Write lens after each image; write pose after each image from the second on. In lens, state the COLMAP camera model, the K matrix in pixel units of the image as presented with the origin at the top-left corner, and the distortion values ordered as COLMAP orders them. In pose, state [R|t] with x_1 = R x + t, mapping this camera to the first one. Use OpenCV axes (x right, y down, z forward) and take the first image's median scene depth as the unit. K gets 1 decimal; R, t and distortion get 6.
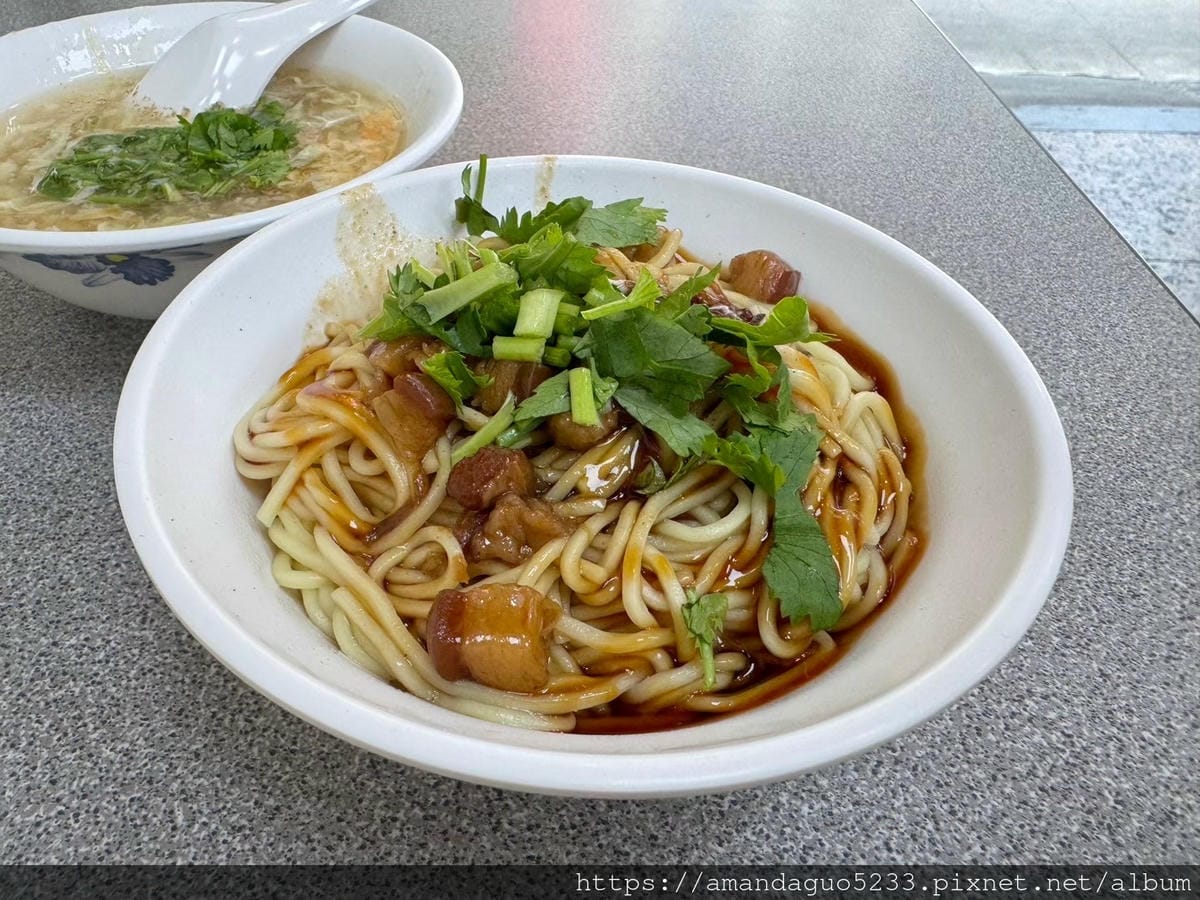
lens RADIAL K [[839.2, 0, 532.9], [0, 839.2, 456.3], [0, 0, 1]] dist [-0.001355, -0.000143]
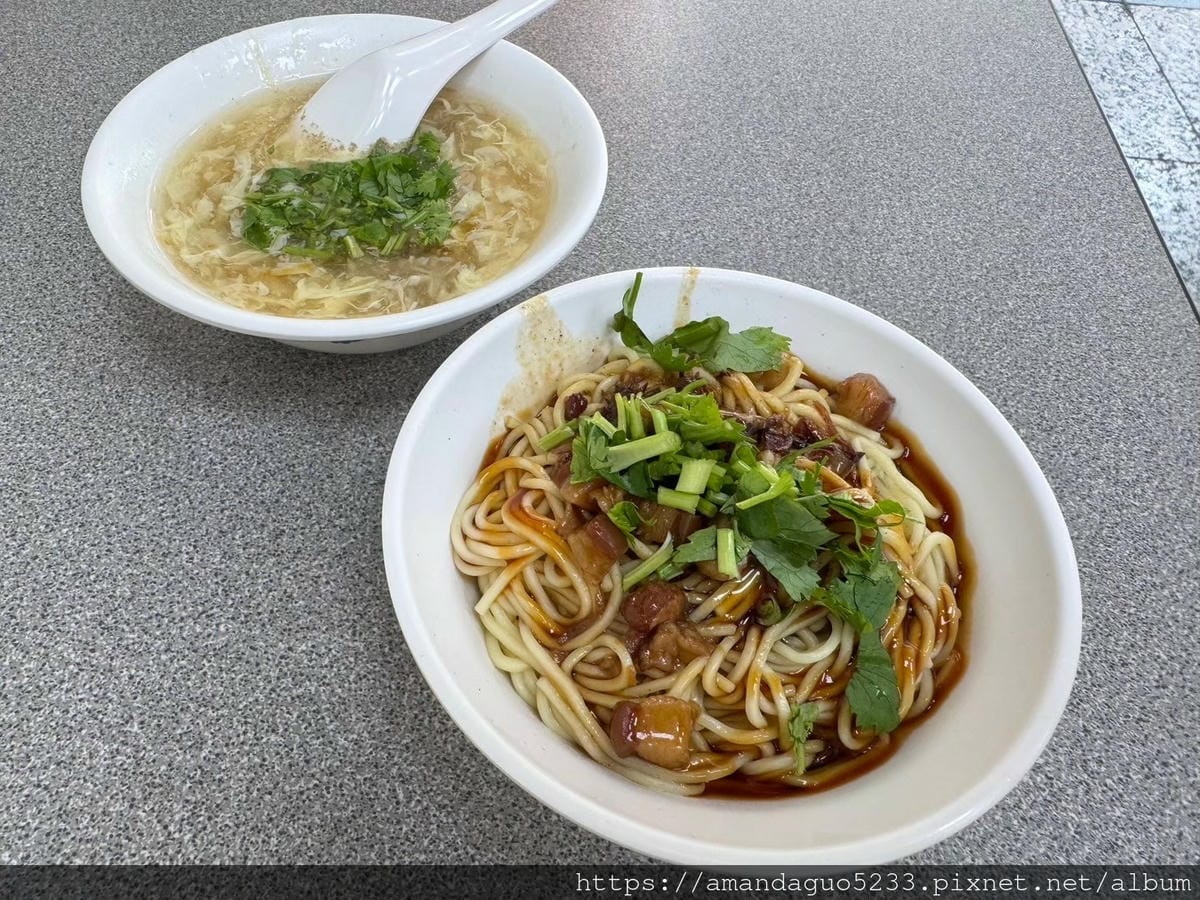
lens RADIAL K [[839.2, 0, 548.1], [0, 839.2, 454.7], [0, 0, 1]] dist [-0.001355, -0.000143]
pose [[0.997428, 0.069657, -0.016897, -0.175227], [-0.065514, 0.981607, 0.179322, -0.363847], [0.029077, -0.177754, 0.983645, -0.250364]]
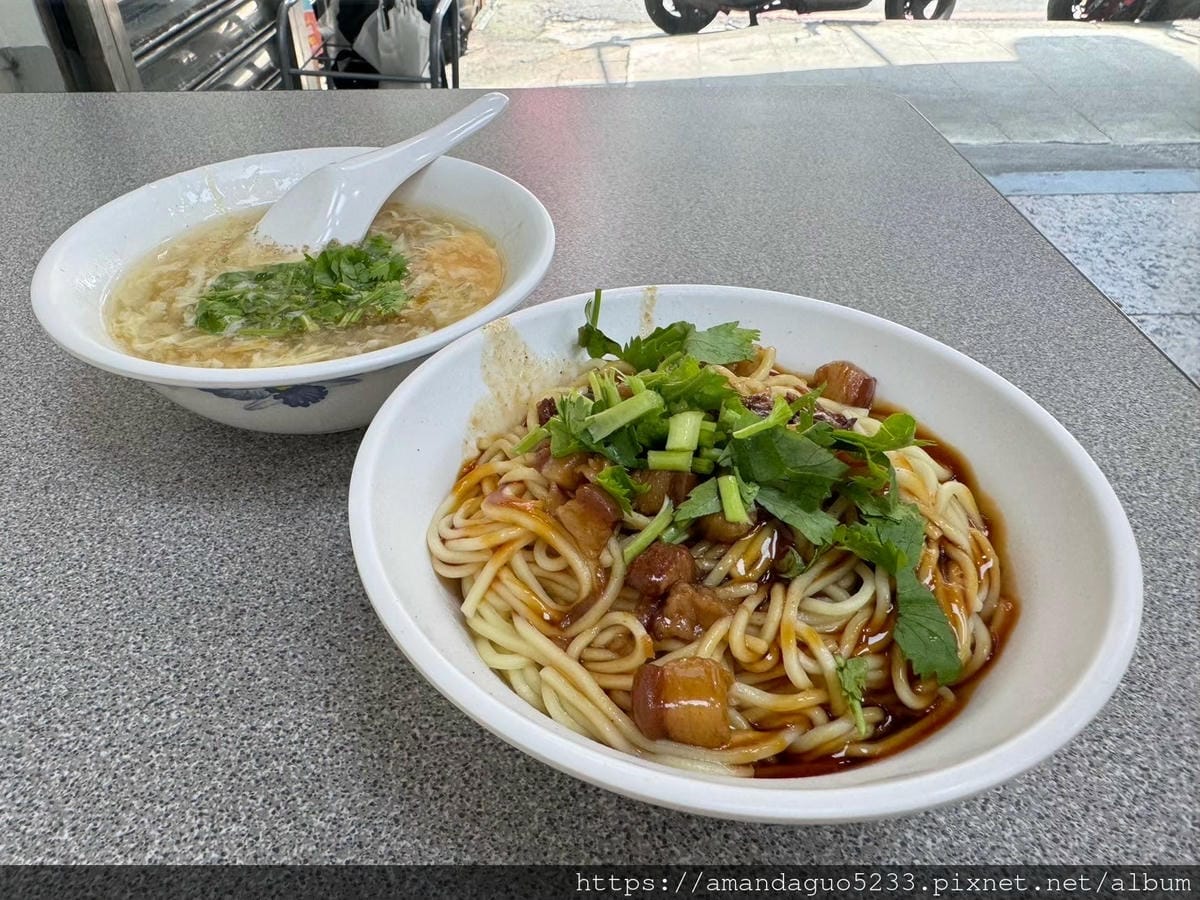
lens RADIAL K [[839.2, 0, 546.0], [0, 839.2, 458.9], [0, 0, 1]] dist [-0.001355, -0.000143]
pose [[0.999067, -0.041725, 0.011133, -0.181764], [0.042490, 0.995826, -0.080779, -0.034511], [-0.007716, 0.081177, 0.996670, -0.180654]]
